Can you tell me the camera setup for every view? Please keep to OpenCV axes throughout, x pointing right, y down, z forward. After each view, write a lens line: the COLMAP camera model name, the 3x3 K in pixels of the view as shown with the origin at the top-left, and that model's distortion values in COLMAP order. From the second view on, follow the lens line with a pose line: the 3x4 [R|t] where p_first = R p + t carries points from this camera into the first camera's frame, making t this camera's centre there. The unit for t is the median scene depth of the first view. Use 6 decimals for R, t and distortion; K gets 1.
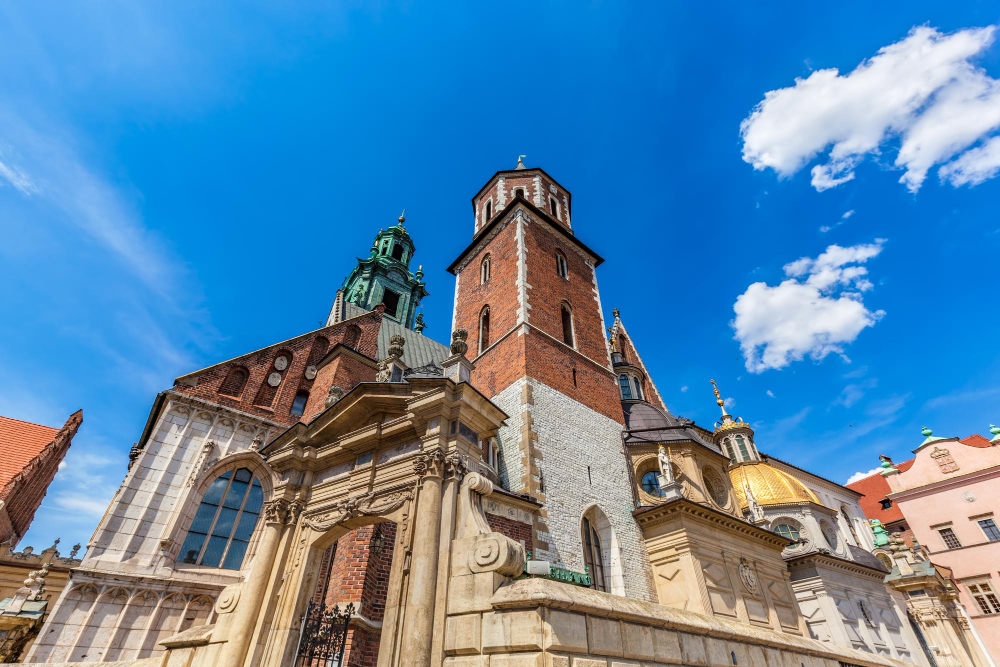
lens RADIAL K [[464.2, 0, 504.9], [0, 464.2, 354.9], [0, 0, 1]] dist [0.000001, -0.000035]
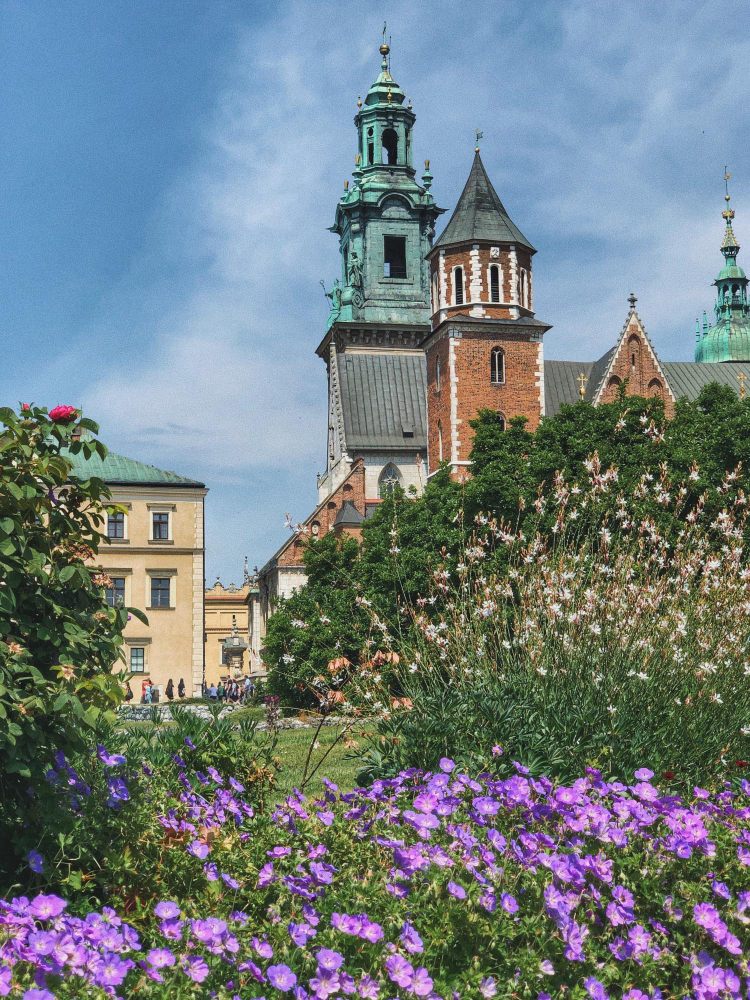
lens RADIAL K [[1752.0, 0, 375.0], [0, 1752.0, 500.0], [0, 0, 1]] dist [-0.182850, 4.066417]
pose [[0.897556, -0.072989, -0.434817, 2.107661], [0.286862, 0.845594, 0.450201, -2.408069], [0.334818, -0.528813, 0.779906, -3.259475]]
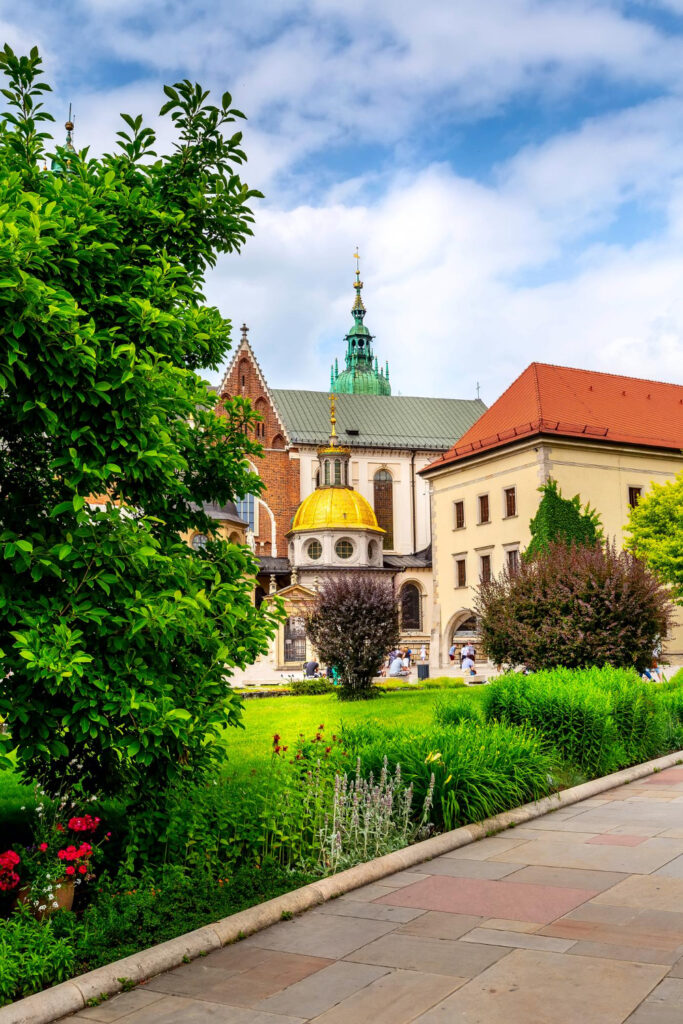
lens RADIAL K [[1129.6, 0, 341.5], [0, 1129.6, 512.0], [0, 0, 1]] dist [-0.008230, -0.007654]
pose [[0.941435, -0.054100, -0.332826, 2.151476], [0.214113, 0.858429, 0.466106, -1.467745], [0.260491, -0.510071, 0.819739, -1.933233]]
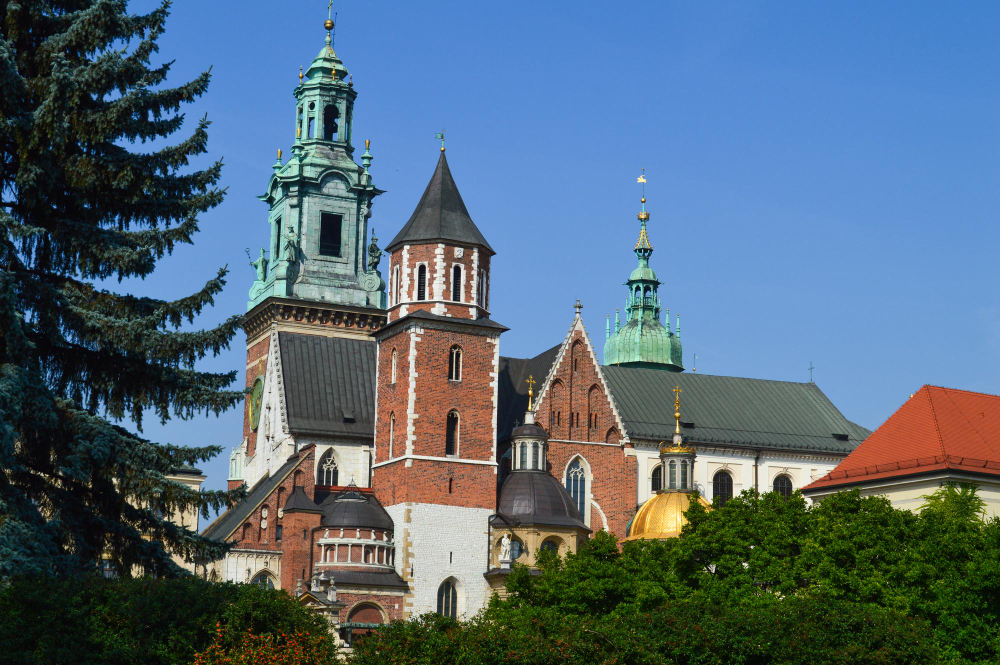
lens RADIAL K [[2031.6, 0, 500.0], [0, 2031.6, 332.5], [0, 0, 1]] dist [0.069122, 0.070926]
pose [[0.968433, -0.022070, -0.248296, 1.863095], [0.133778, 0.886496, 0.442977, -3.118439], [0.210337, -0.462210, 0.861464, -4.138232]]
